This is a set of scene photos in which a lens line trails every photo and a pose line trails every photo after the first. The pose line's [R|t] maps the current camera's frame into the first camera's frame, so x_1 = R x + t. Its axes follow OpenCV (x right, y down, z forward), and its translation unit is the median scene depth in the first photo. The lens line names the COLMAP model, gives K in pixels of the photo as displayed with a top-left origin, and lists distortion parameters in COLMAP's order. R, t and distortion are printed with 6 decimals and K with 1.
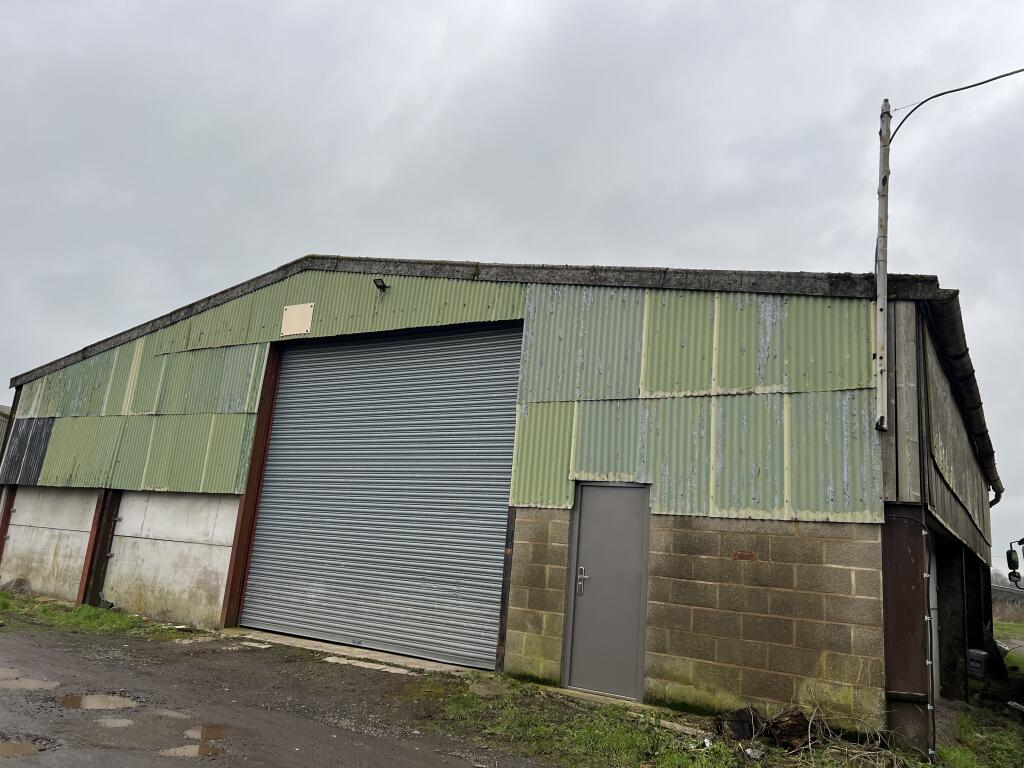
lens RADIAL K [[754.5, 0, 512.0], [0, 754.5, 384.0], [0, 0, 1]] dist [0.052456, -0.058856]
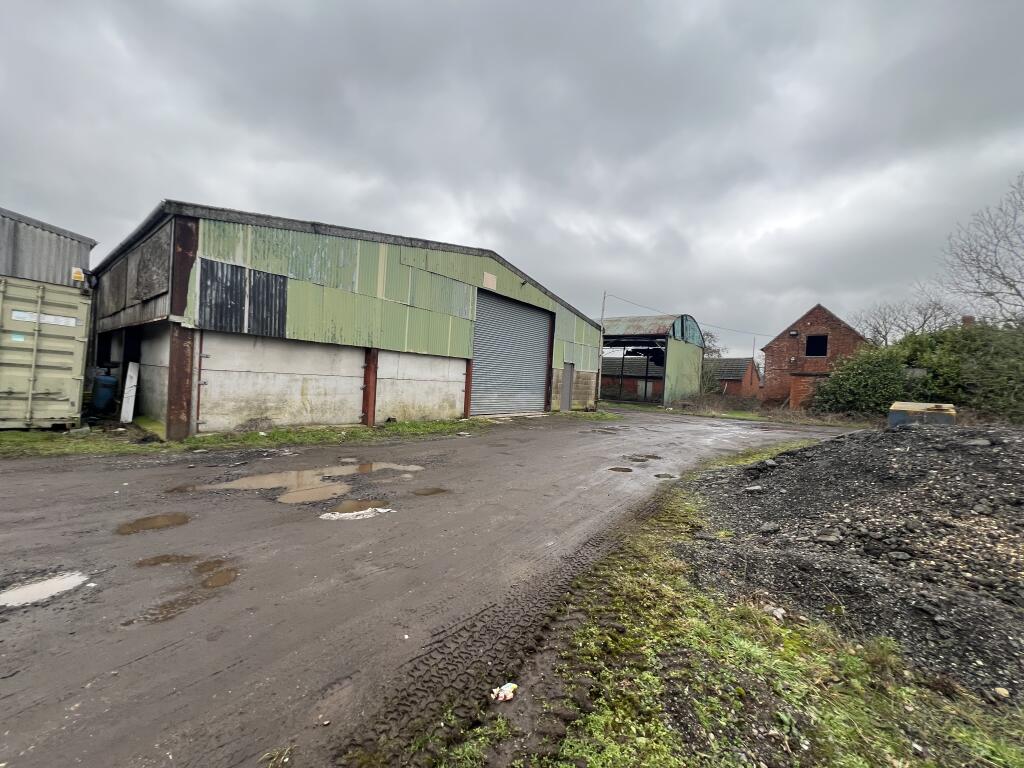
lens RADIAL K [[410.1, 0, 512.0], [0, 410.1, 384.0], [0, 0, 1]] dist [0.001137, 0.000197]
pose [[0.123445, -0.083471, 0.988835, -1.405682], [-0.263212, 0.958011, 0.113728, 0.046493], [-0.956808, -0.274312, 0.096292, 0.703572]]
